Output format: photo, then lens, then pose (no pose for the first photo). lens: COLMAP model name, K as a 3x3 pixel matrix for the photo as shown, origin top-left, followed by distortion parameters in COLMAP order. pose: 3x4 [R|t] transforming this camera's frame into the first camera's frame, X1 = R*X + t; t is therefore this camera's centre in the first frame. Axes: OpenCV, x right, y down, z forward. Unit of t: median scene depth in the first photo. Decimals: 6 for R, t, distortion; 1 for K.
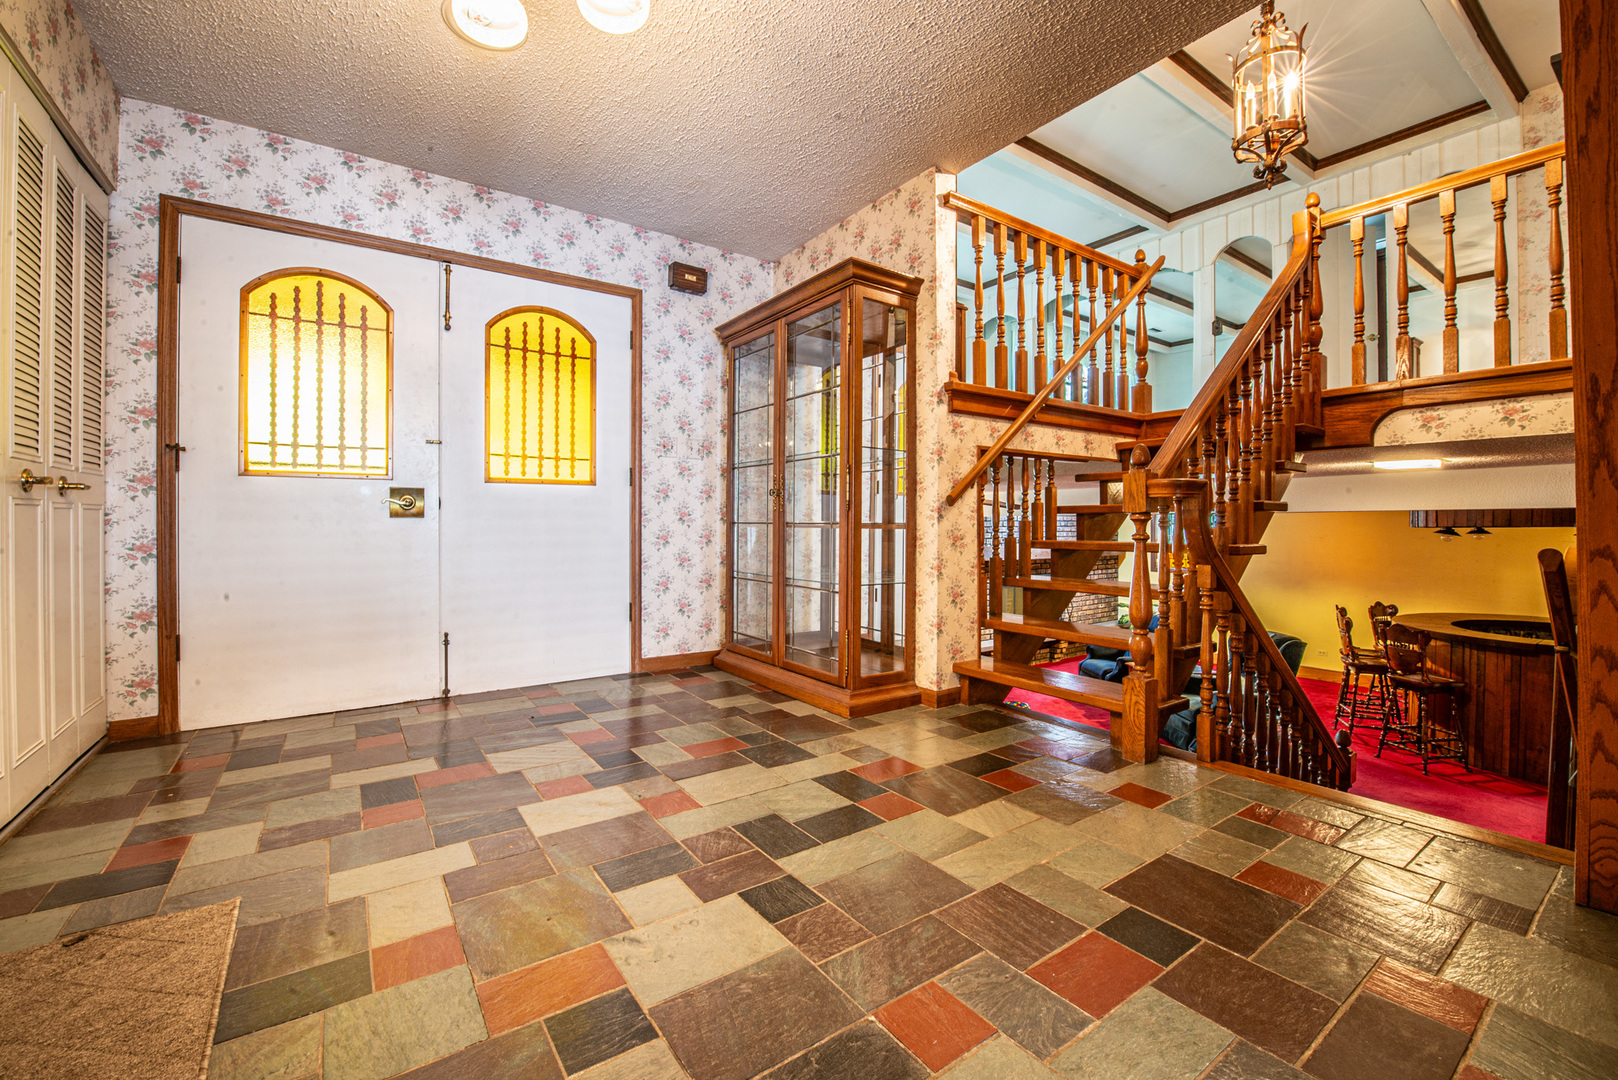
lens RADIAL K [[655.6, 0, 803.4], [0, 655.6, 533.4], [0, 0, 1]] dist [-0.000381, -0.000089]
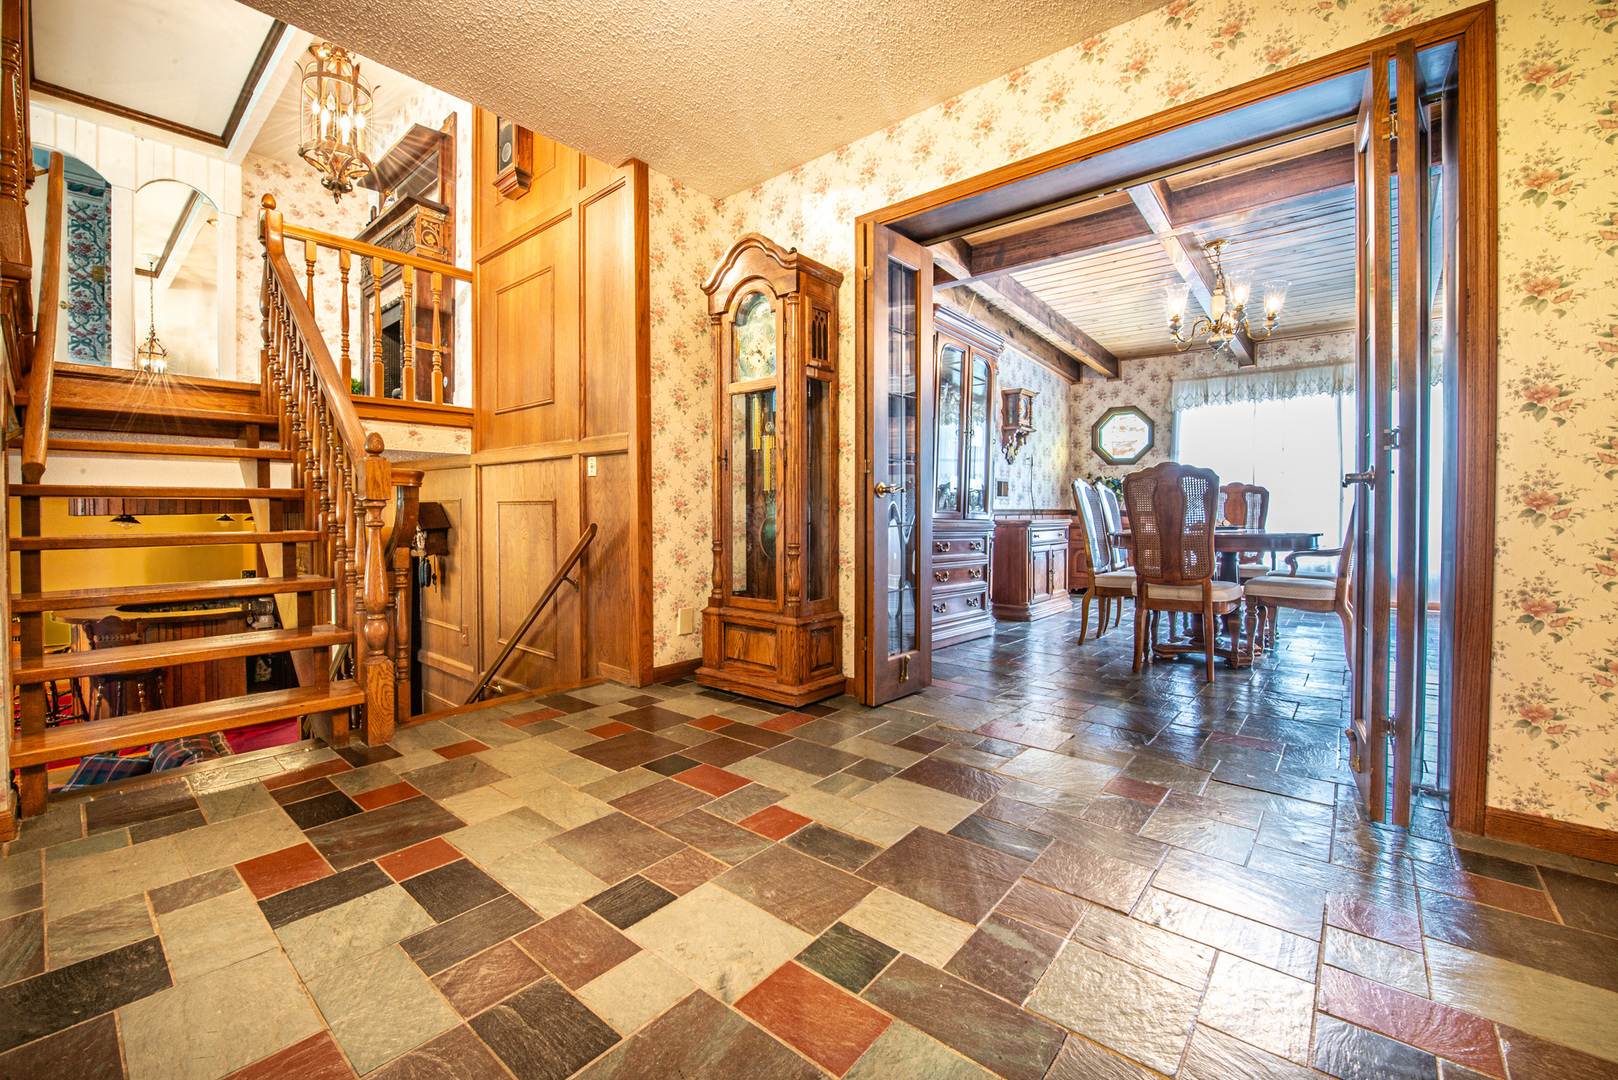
lens RADIAL K [[655.6, 0, 803.4], [0, 655.6, 533.4], [0, 0, 1]] dist [-0.000381, -0.000089]
pose [[-0.263123, -0.021864, 0.964515, -0.838686], [0.006444, 0.999681, 0.024419, 0.003972], [-0.964741, 0.012641, -0.262898, 0.840295]]
